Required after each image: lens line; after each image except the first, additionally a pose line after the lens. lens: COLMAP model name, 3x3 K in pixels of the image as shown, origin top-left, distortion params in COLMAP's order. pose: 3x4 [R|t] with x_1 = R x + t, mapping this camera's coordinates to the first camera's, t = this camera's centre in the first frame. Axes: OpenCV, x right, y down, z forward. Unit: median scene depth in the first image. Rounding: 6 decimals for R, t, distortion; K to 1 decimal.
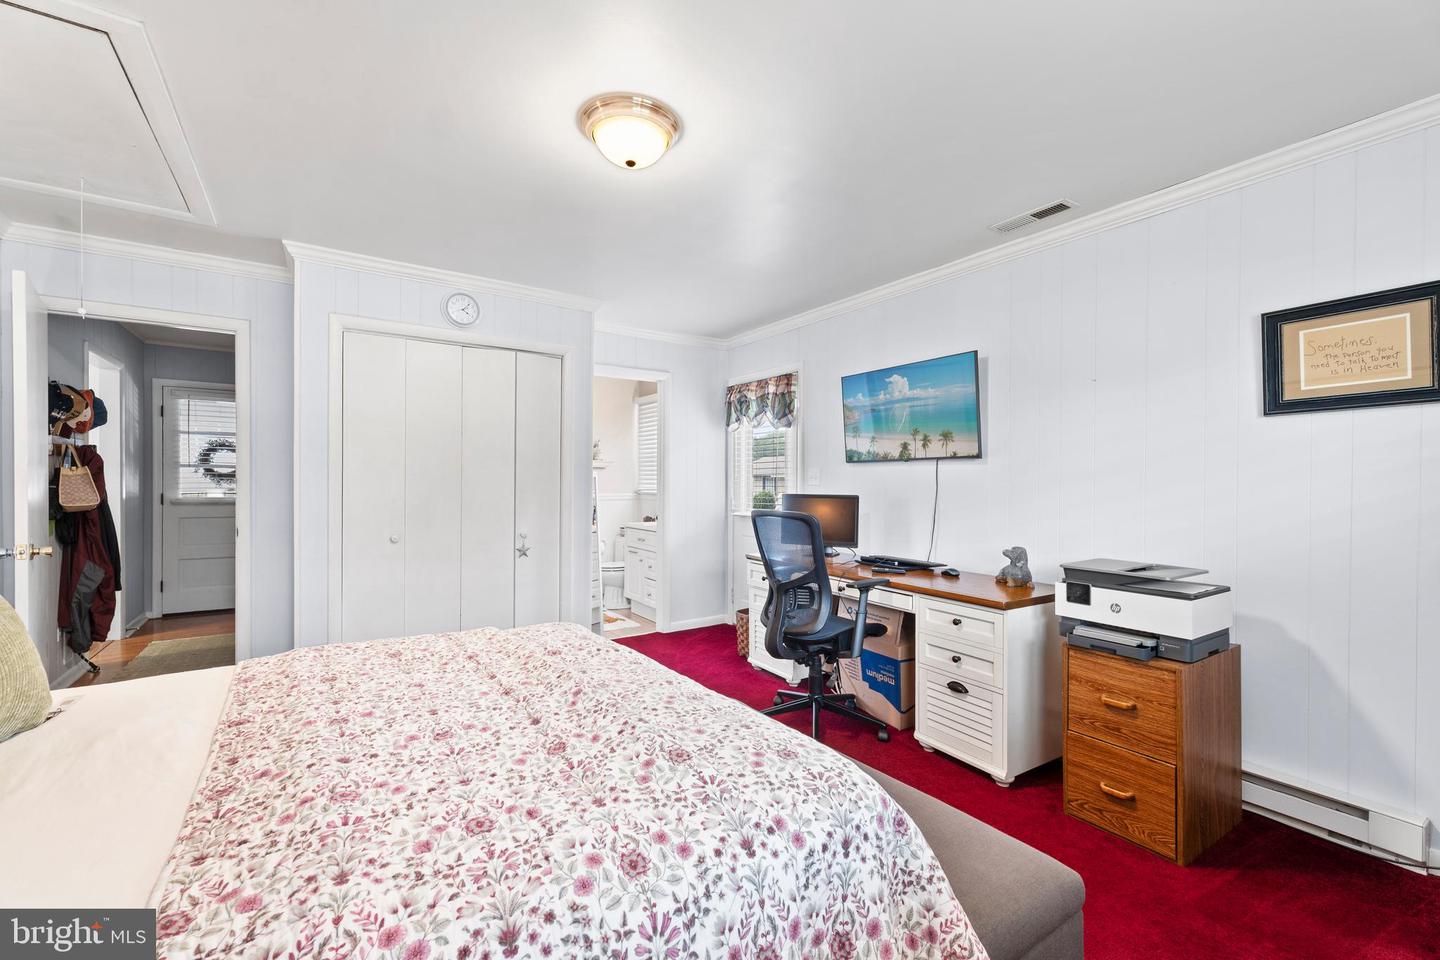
lens RADIAL K [[618.6, 0, 724.2], [0, 618.6, 469.3], [0, 0, 1]] dist [-0.005380, -0.000065]
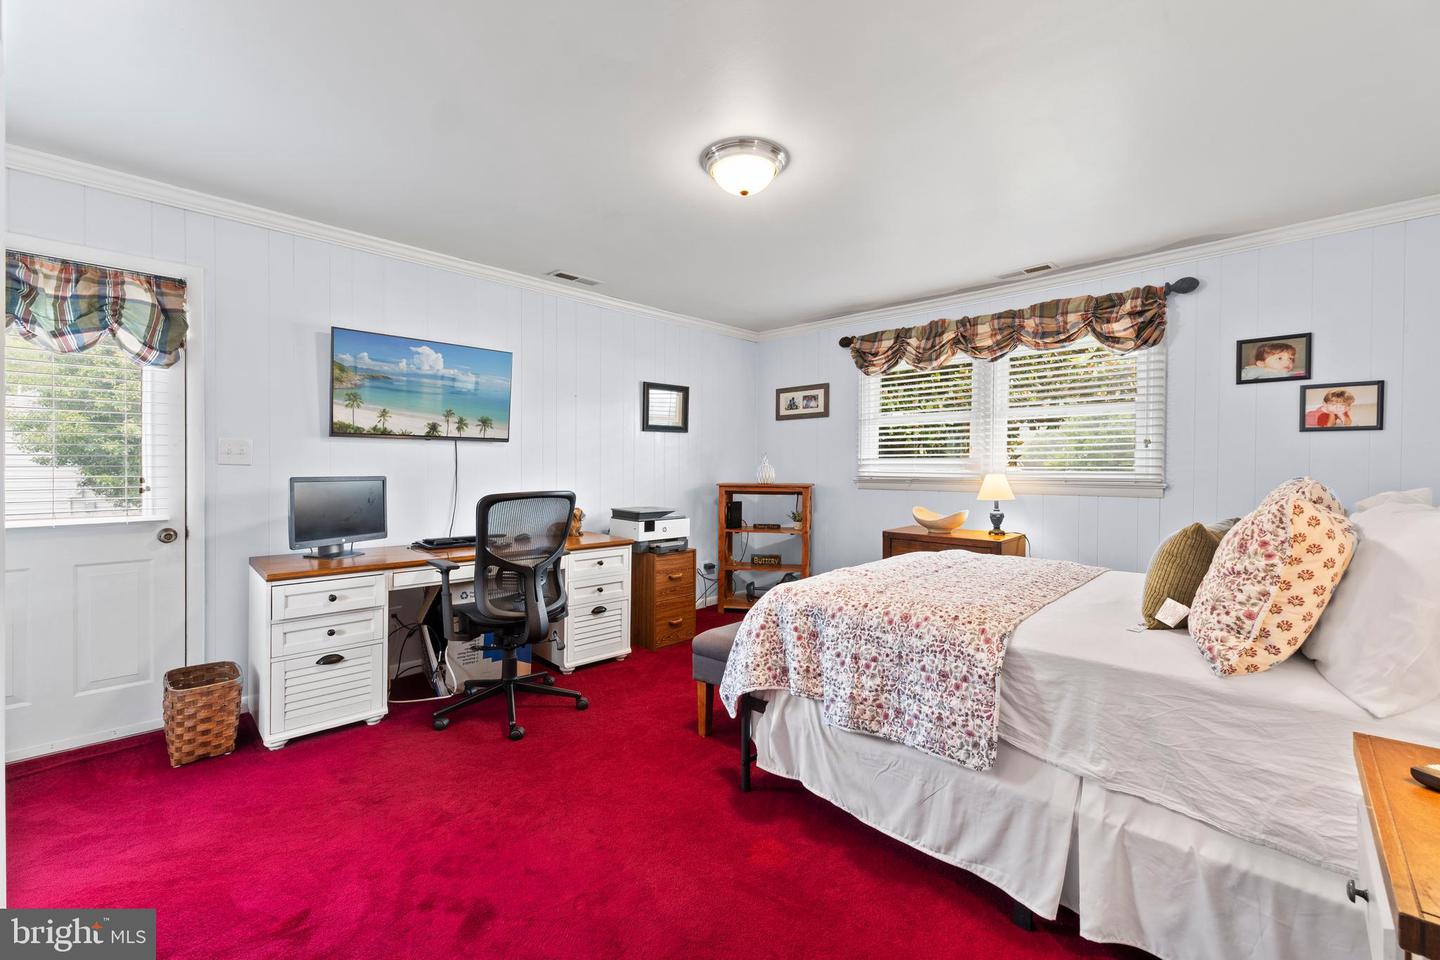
lens RADIAL K [[618.6, 0, 721.7], [0, 618.6, 482.5], [0, 0, 1]] dist [-0.005380, -0.000065]
pose [[-0.238518, -0.020072, 0.970931, -0.775686], [-0.016813, 0.999722, 0.016537, 0.029844], [-0.970993, -0.012379, -0.238789, 0.806160]]
